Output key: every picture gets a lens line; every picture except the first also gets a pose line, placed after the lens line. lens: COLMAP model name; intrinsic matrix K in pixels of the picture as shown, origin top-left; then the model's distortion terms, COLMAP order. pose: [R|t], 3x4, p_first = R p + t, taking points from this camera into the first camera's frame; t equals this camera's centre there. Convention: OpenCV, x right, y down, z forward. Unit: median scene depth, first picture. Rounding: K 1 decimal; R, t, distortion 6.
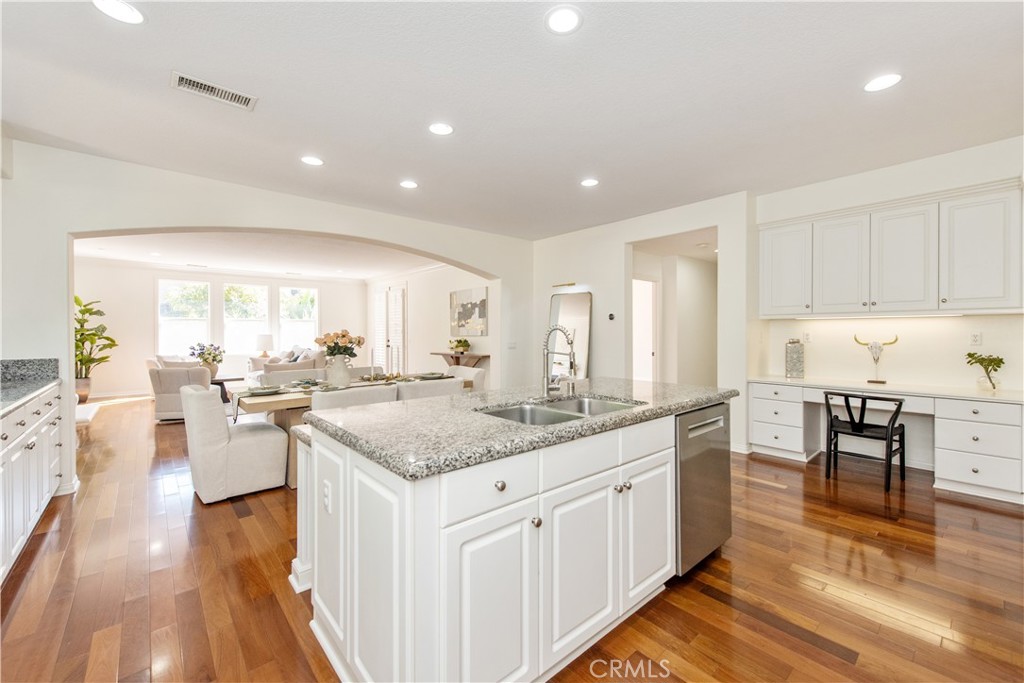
lens RADIAL K [[418.6, 0, 522.8], [0, 418.6, 332.8], [0, 0, 1]] dist [0.002940, -0.000038]
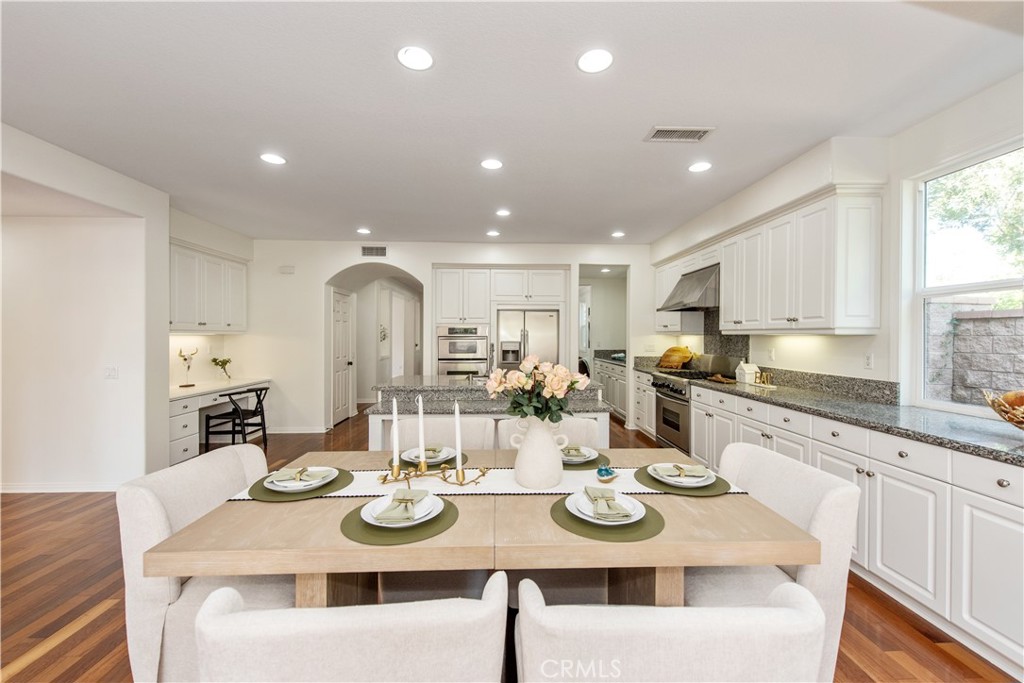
lens RADIAL K [[405.0, 0, 512.0], [0, 405.0, 341.5], [0, 0, 1]] dist [0.010430, 0.000032]
pose [[-0.771671, -0.005942, 0.635994, -0.360014], [0.004052, 0.999890, 0.014258, -0.014975], [-0.636009, 0.013580, -0.771562, 0.703427]]
